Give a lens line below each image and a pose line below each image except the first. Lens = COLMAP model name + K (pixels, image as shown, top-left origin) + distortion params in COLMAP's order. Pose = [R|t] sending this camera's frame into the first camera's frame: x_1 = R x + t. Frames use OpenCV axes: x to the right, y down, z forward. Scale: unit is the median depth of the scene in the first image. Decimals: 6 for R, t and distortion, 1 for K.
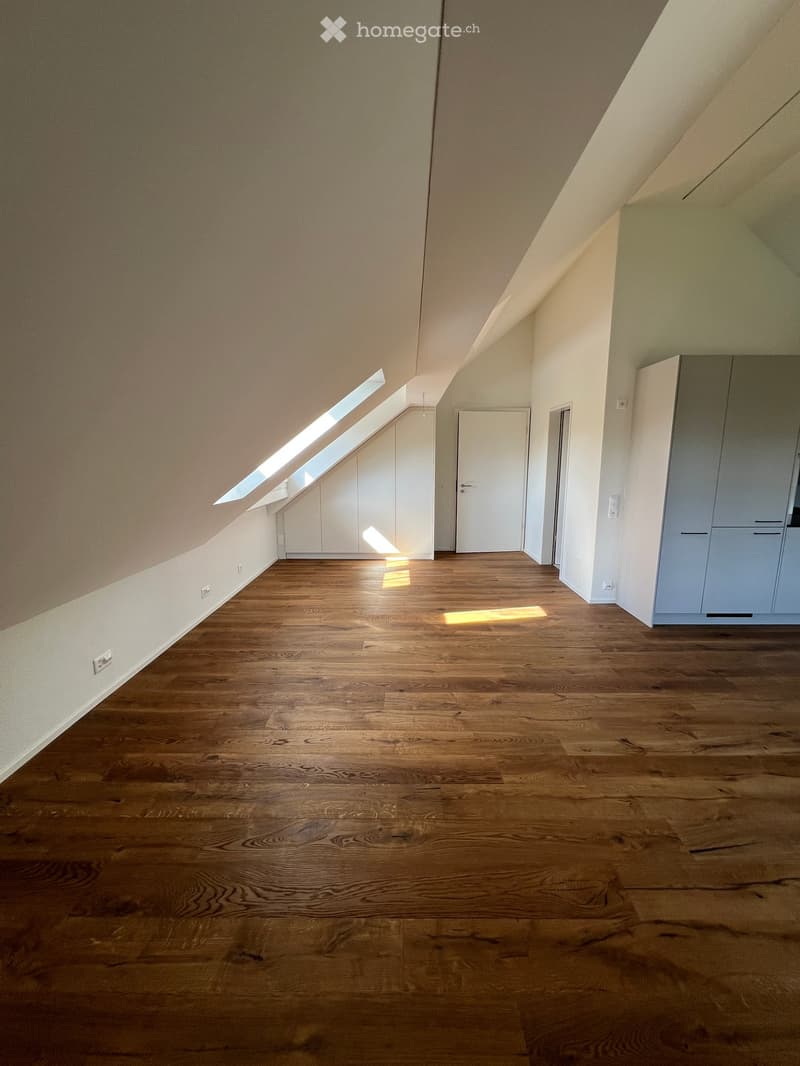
lens RADIAL K [[426.7, 0, 400.0], [0, 426.7, 533.0], [0, 0, 1]] dist [-0.002637, 0.000092]
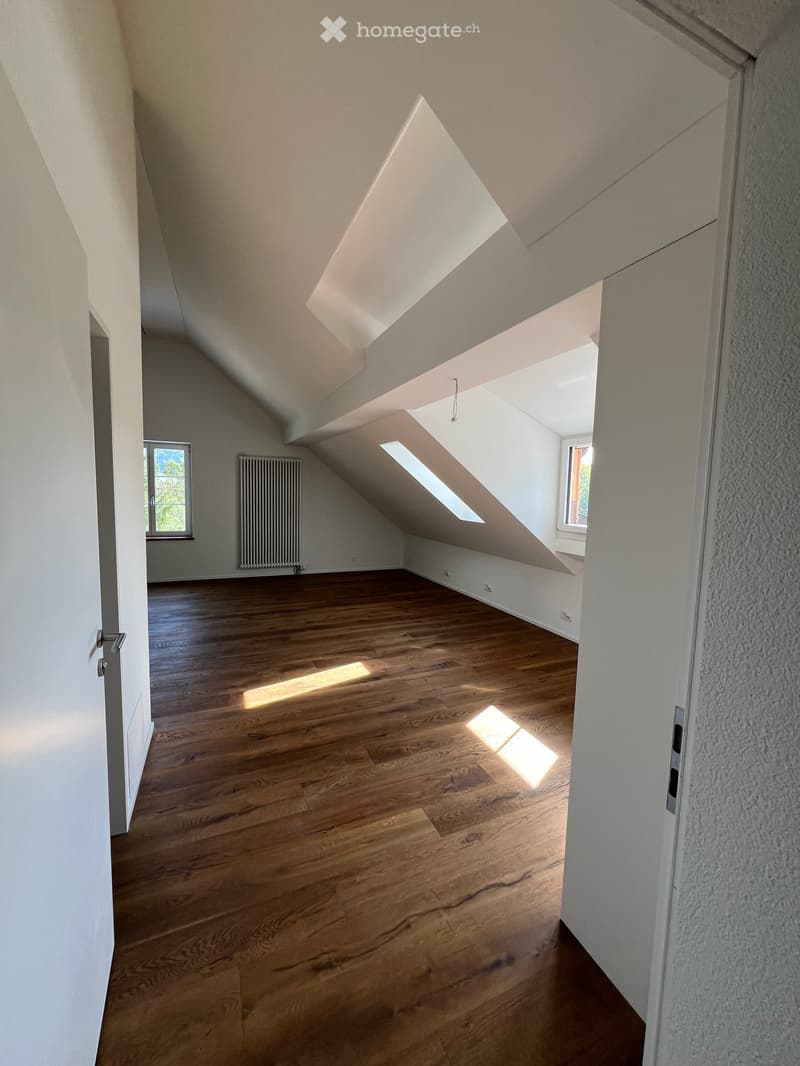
lens RADIAL K [[426.7, 0, 400.0], [0, 426.7, 533.0], [0, 0, 1]] dist [-0.002637, 0.000092]
pose [[-0.910135, 0.021173, -0.413770, 0.623787], [-0.092330, 0.963213, 0.252380, -0.483815], [0.403892, 0.267903, -0.874700, 2.674161]]
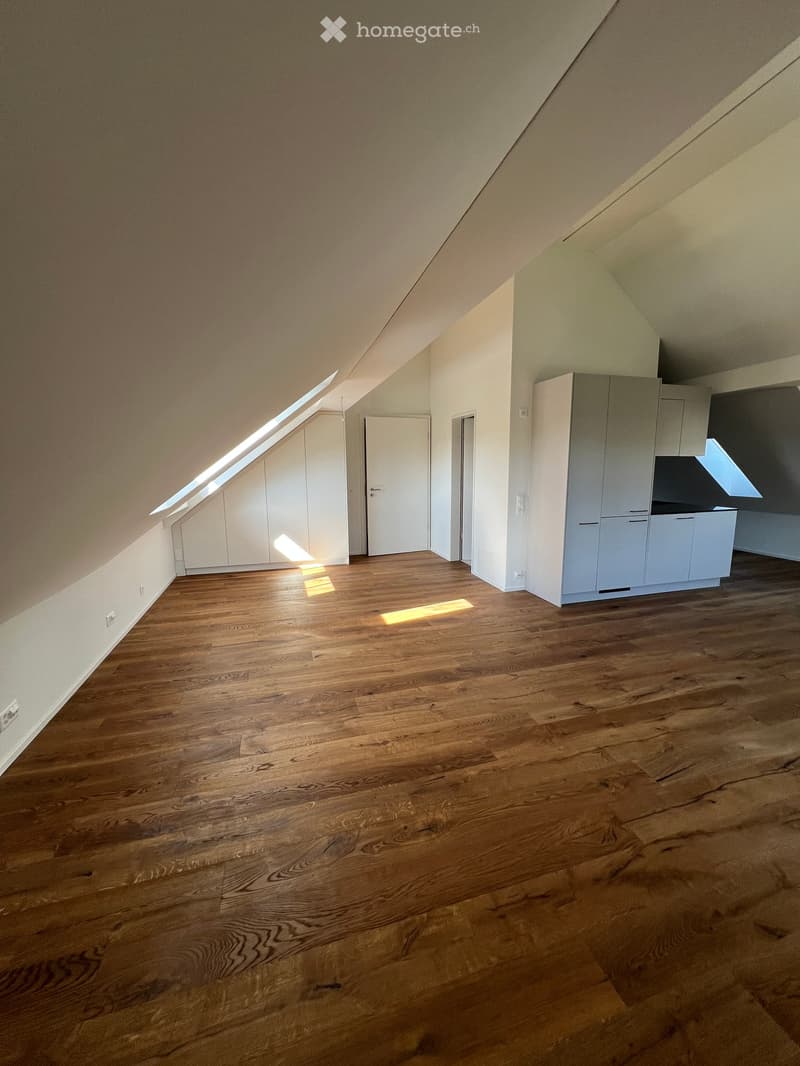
lens RADIAL K [[426.7, 0, 400.0], [0, 426.7, 533.0], [0, 0, 1]] dist [-0.002637, 0.000092]
pose [[0.957823, -0.053188, 0.282392, -0.201191], [0.057111, 0.998352, -0.005673, 0.005059], [-0.281625, 0.021562, 0.959282, 0.016566]]
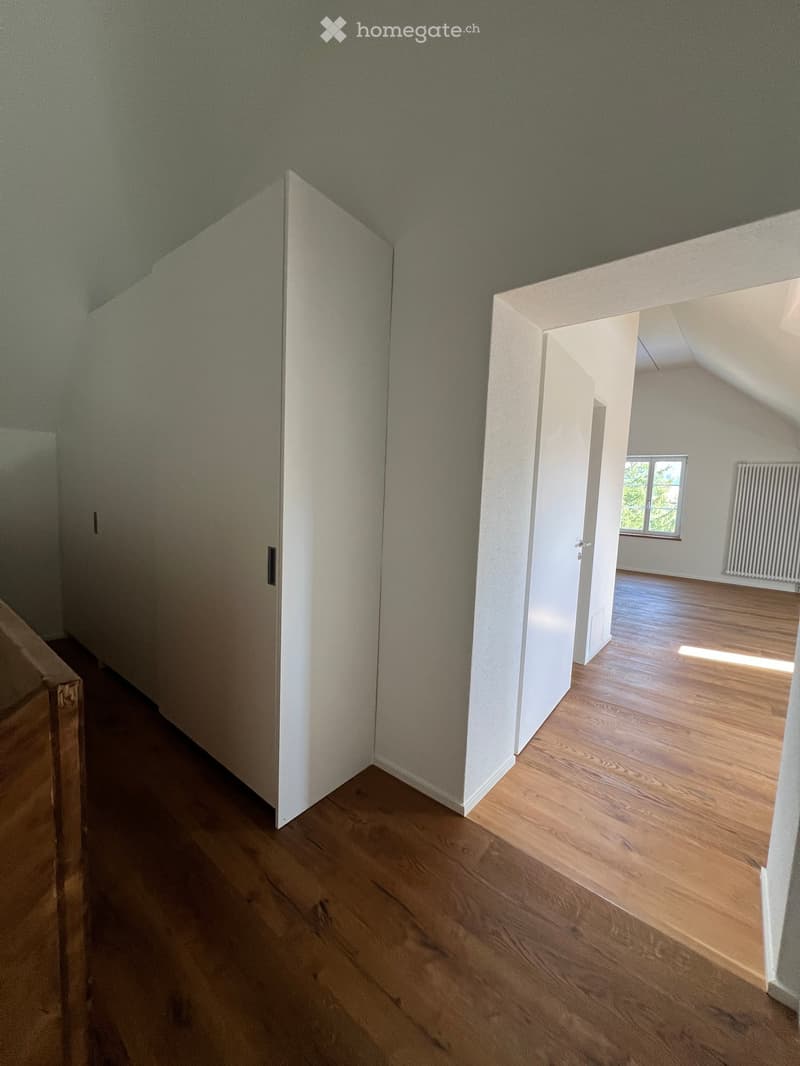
lens RADIAL K [[426.7, 0, 400.0], [0, 426.7, 533.0], [0, 0, 1]] dist [-0.002637, 0.000092]
pose [[-0.786812, -0.087609, 0.610943, 0.430069], [0.070690, 0.970568, 0.230218, -0.531077], [-0.613131, 0.224326, -0.757462, 3.270328]]
